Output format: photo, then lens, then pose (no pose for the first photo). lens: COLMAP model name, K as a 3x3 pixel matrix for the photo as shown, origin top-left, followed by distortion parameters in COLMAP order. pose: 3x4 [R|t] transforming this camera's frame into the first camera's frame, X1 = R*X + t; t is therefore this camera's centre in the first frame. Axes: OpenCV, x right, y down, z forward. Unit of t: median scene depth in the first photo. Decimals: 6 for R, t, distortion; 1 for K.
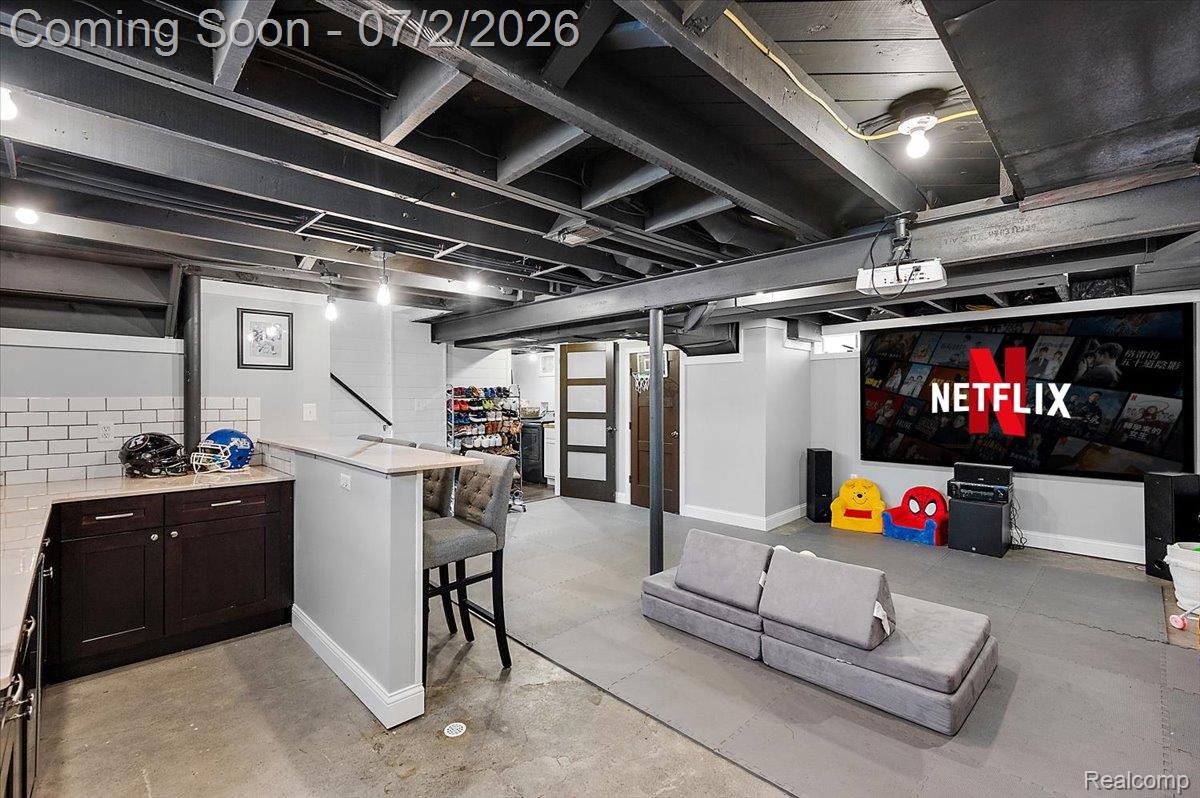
lens RADIAL K [[477.9, 0, 597.2], [0, 477.9, 396.1], [0, 0, 1]] dist [0.000583, -0.000207]
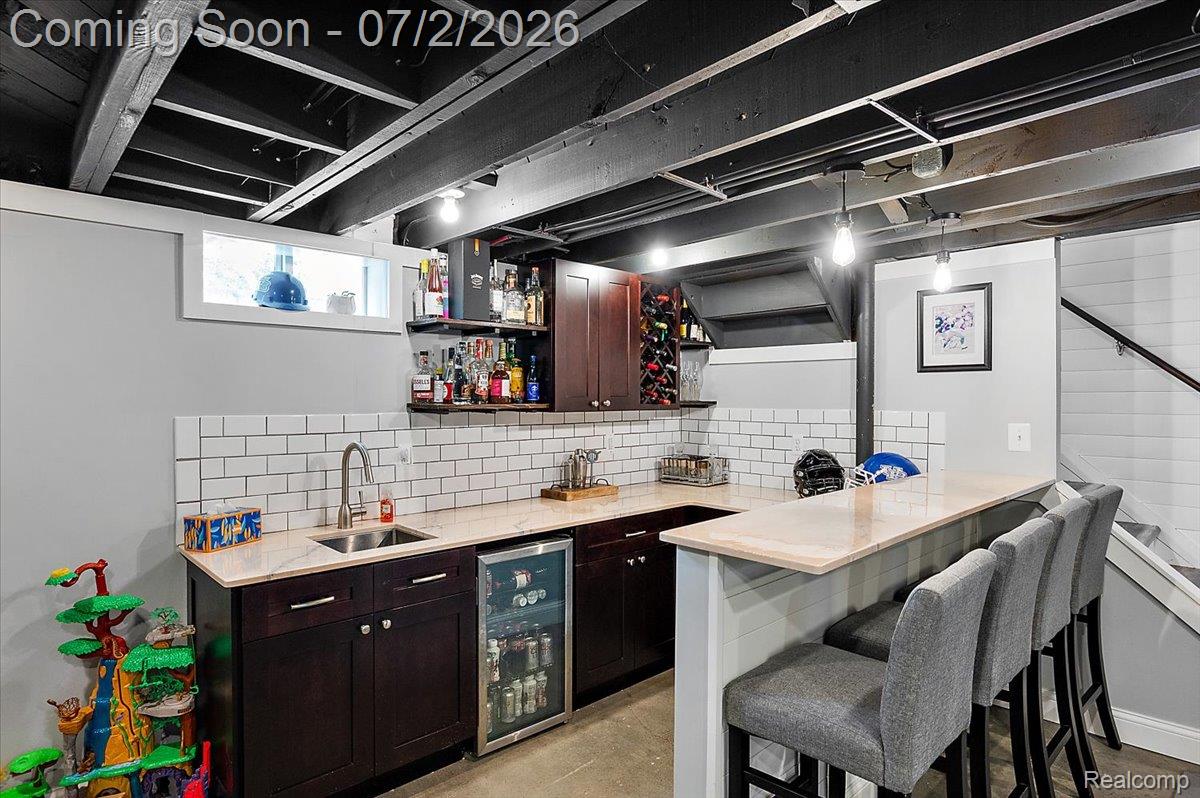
lens RADIAL K [[630.9, 0, 577.3], [0, 630.9, 399.3], [0, 0, 1]] dist [0.001362, -0.001857]
pose [[0.002063, 0.006996, -0.999973, 0.246365], [-0.004023, 0.999967, 0.006988, -0.022497], [0.999990, 0.004008, 0.002091, 0.507819]]
